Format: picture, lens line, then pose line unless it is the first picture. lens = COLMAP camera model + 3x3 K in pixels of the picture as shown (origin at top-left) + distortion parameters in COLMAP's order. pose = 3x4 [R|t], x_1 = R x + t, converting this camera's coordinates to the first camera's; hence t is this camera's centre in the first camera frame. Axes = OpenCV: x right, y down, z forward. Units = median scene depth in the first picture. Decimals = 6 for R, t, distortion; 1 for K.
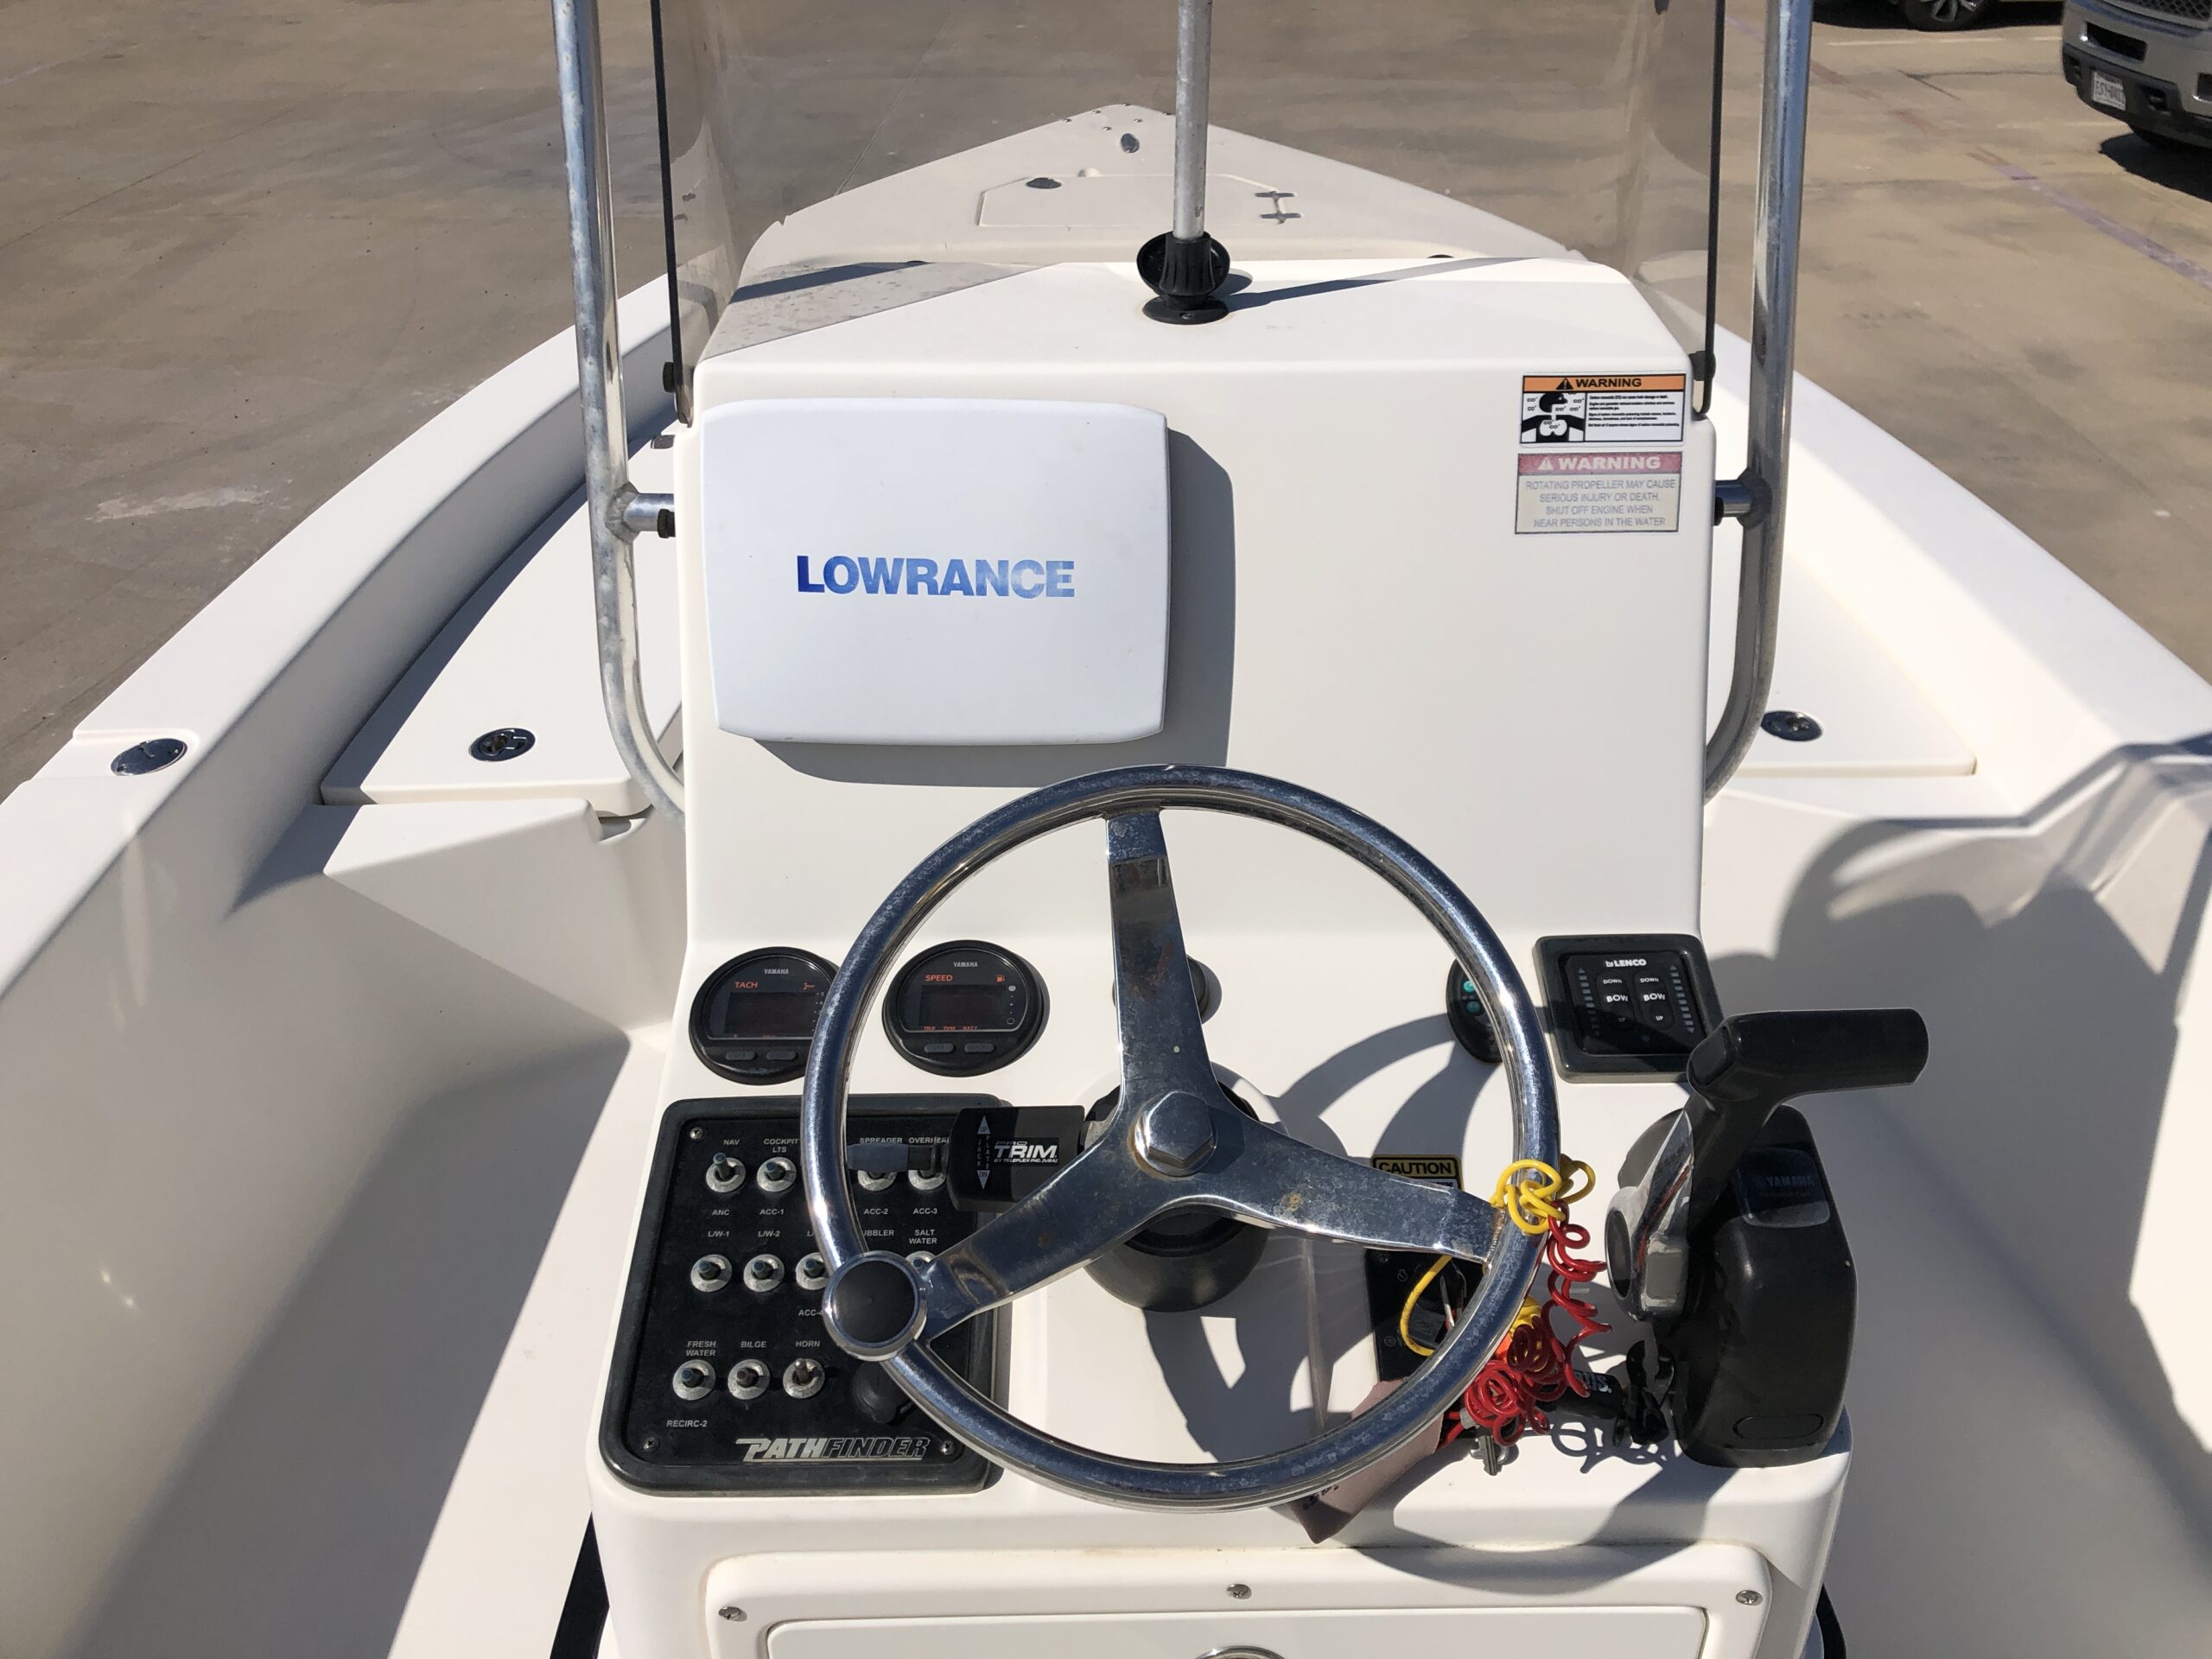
lens RADIAL K [[1799.2, 0, 1138.3], [0, 1799.2, 815.3], [0, 0, 1]] dist [0.033868, -0.033024]
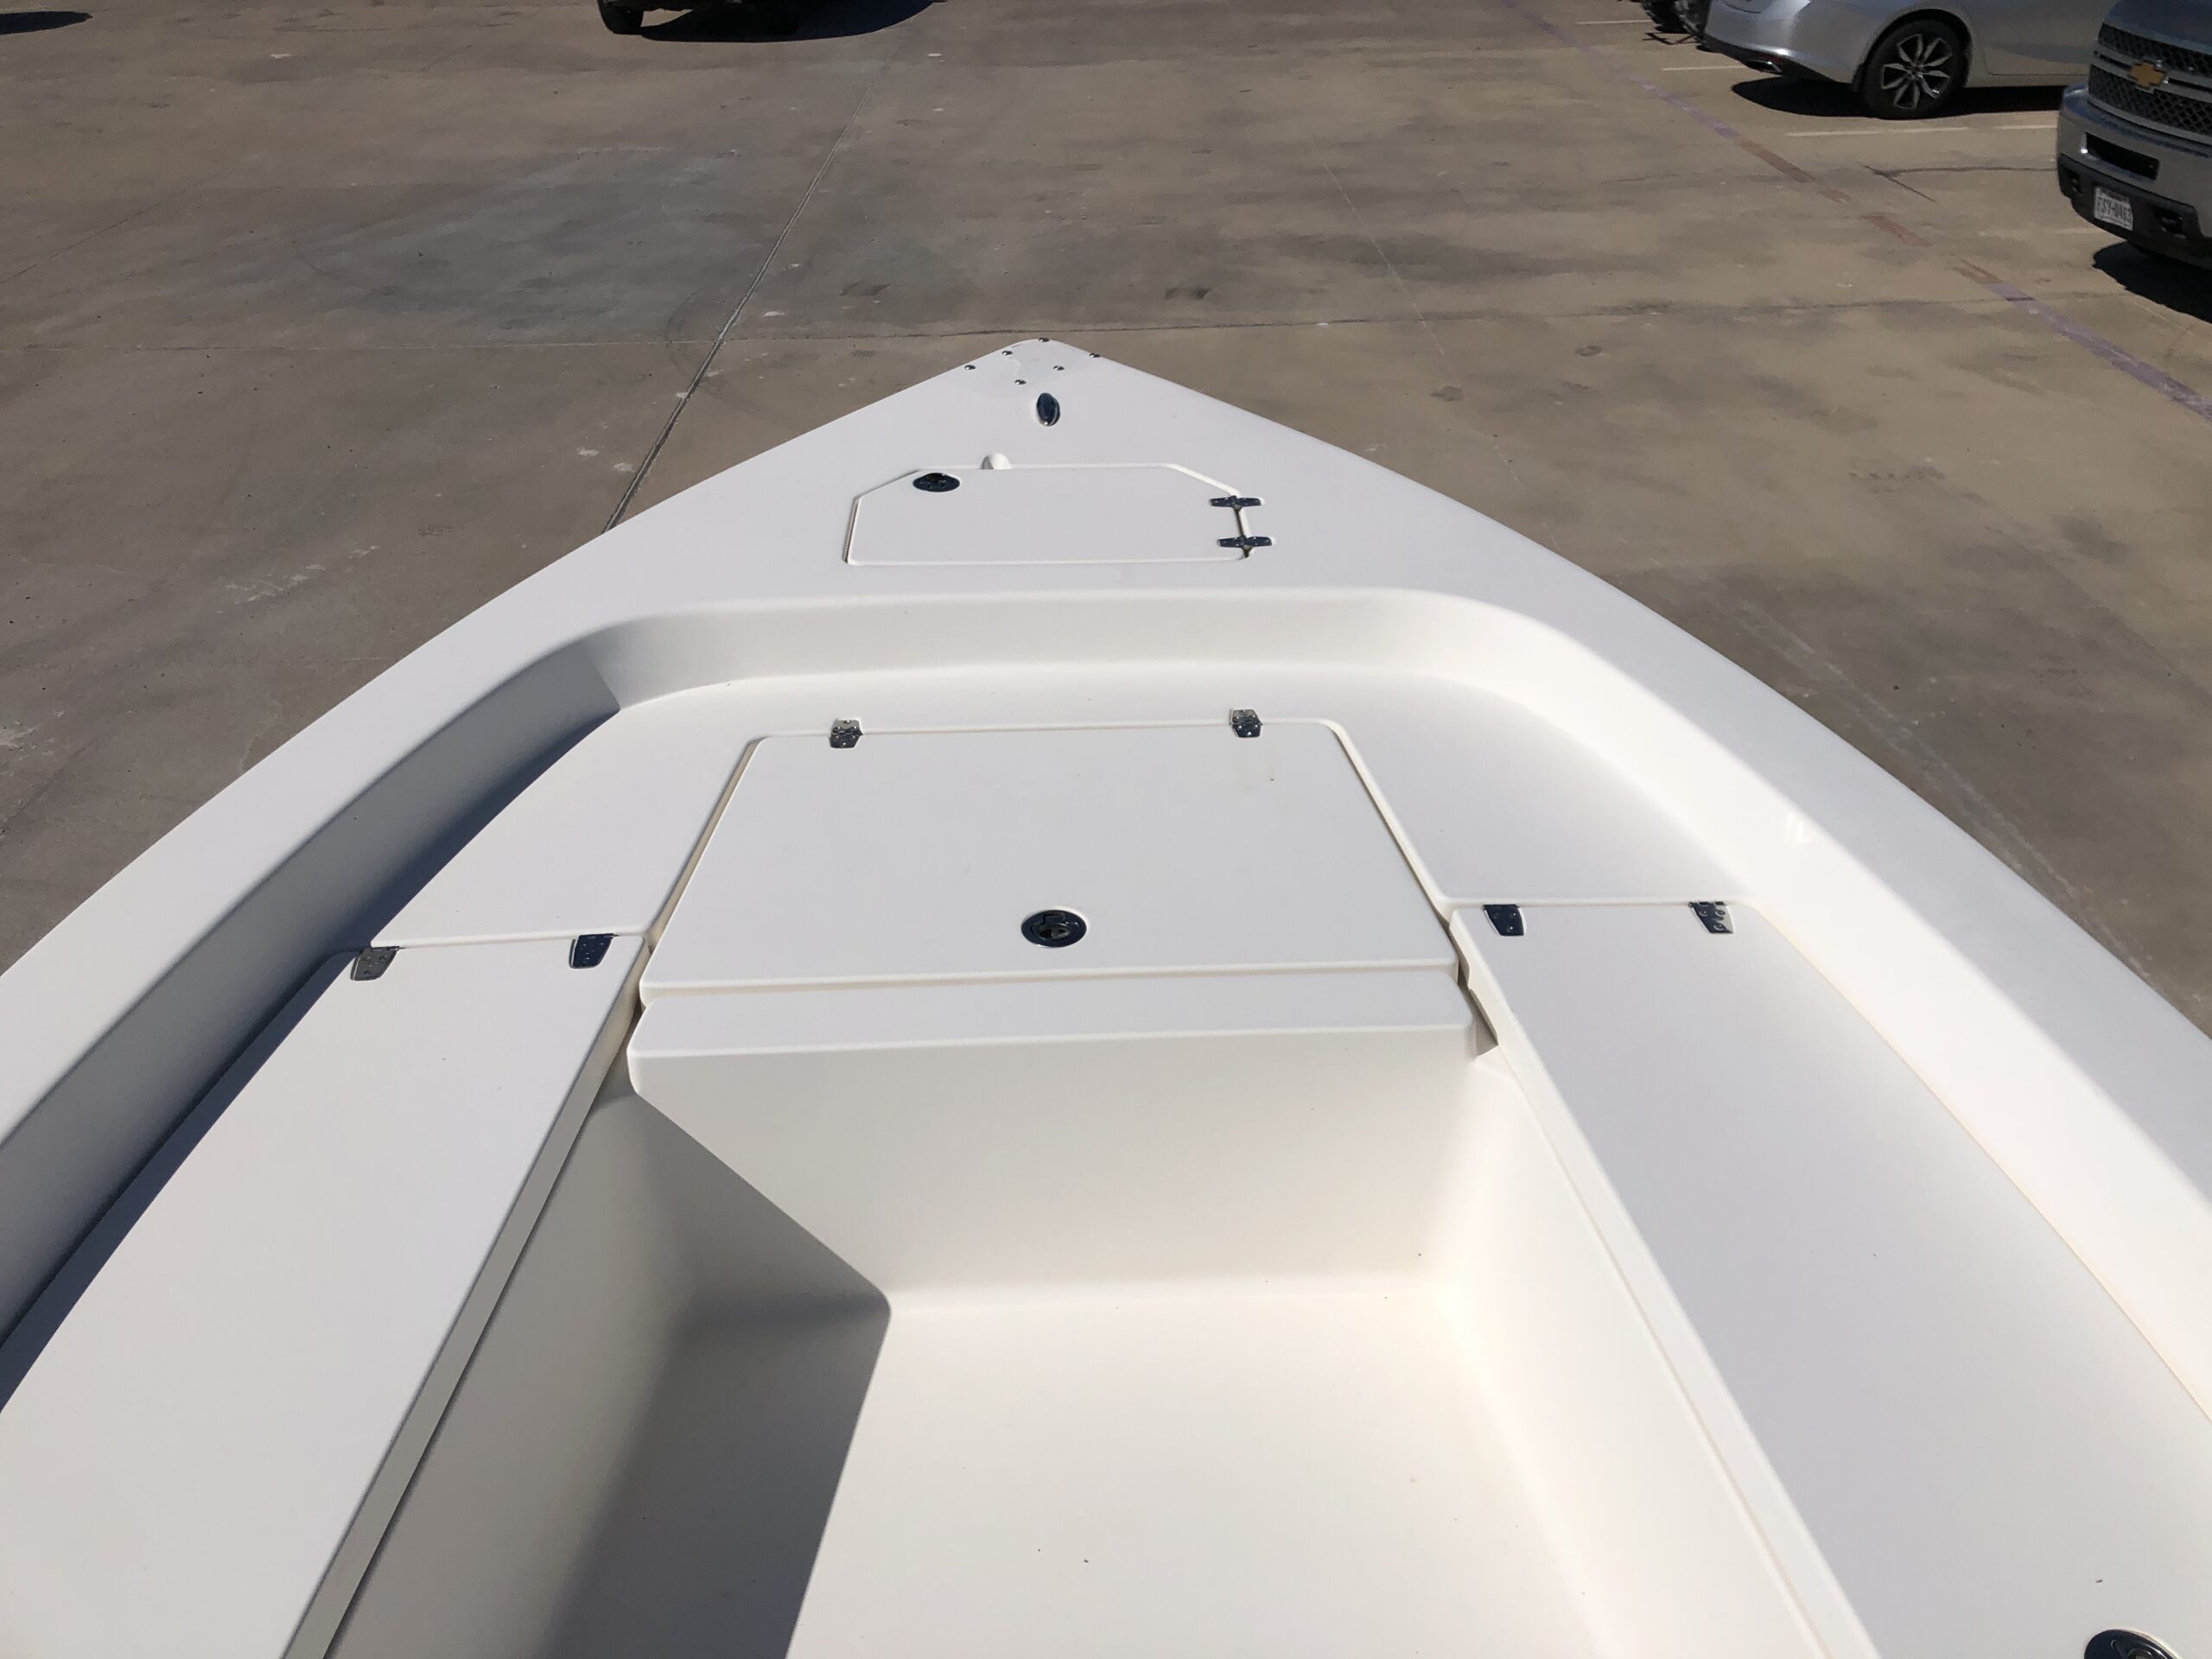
lens RADIAL K [[1799.2, 0, 1123.7], [0, 1799.2, 810.1], [0, 0, 1]] dist [0.033868, -0.033024]
pose [[0.999532, -0.012081, 0.028118, 0.018417], [0.012676, 0.999698, -0.021058, -0.688496], [-0.027855, 0.021405, 0.999383, 0.839159]]
